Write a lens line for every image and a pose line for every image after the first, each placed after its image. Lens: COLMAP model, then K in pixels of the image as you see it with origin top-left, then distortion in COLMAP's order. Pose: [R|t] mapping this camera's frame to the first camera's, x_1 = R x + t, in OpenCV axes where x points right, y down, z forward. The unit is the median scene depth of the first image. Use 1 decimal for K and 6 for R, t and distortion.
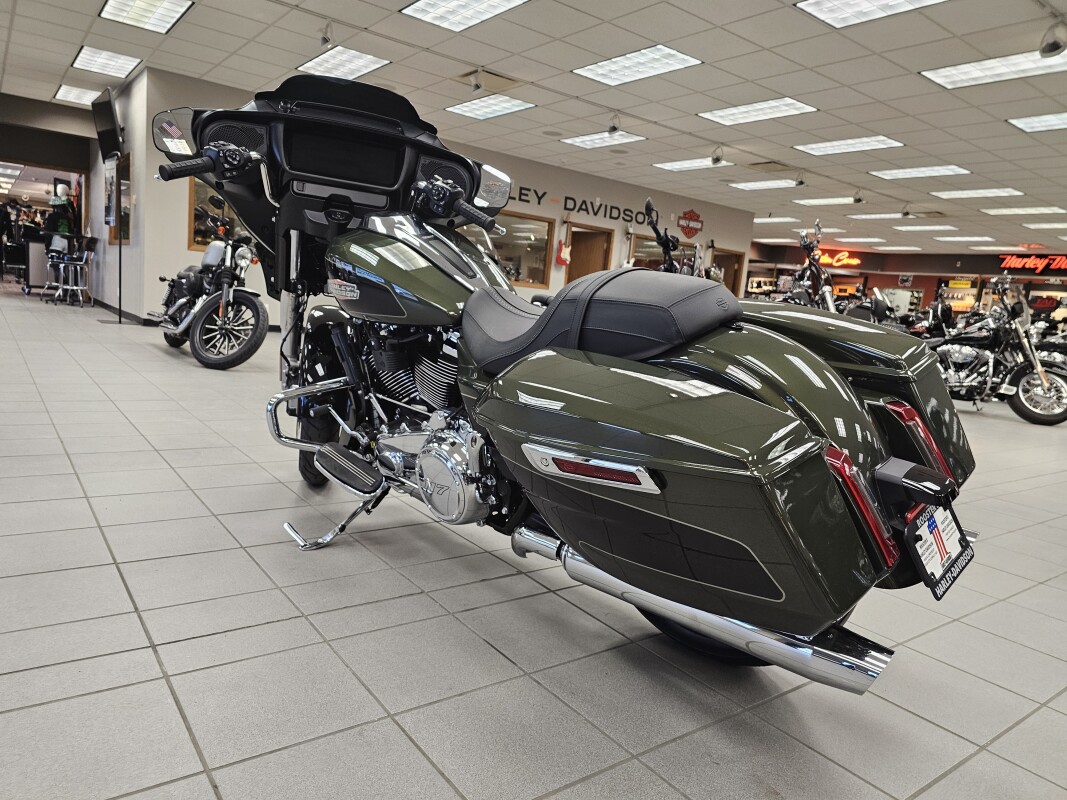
lens RADIAL K [[724.6, 0, 532.3], [0, 724.6, 406.8], [0, 0, 1]] dist [0.021926, -0.024946]
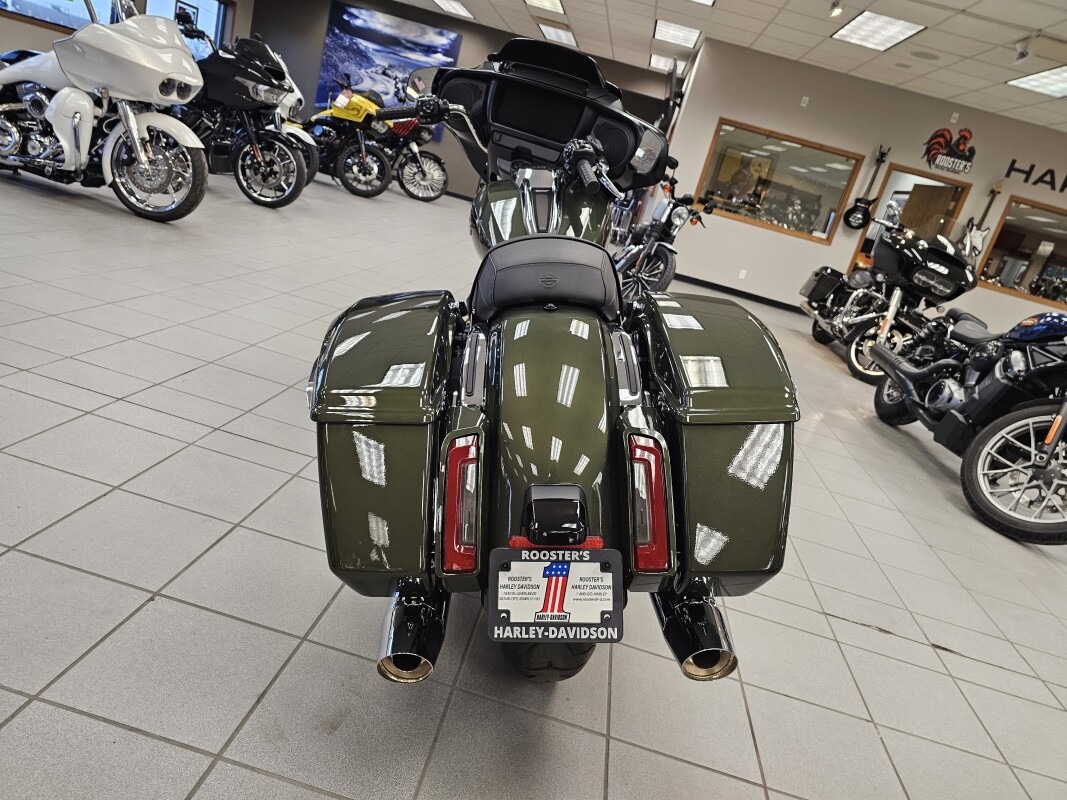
lens RADIAL K [[724.6, 0, 535.9], [0, 724.6, 403.7], [0, 0, 1]] dist [0.021926, -0.024946]
pose [[0.712343, 0.303583, -0.632776, 0.178164], [-0.285280, 0.949010, 0.134148, -0.022200], [0.641235, 0.084958, 0.762627, 0.059134]]
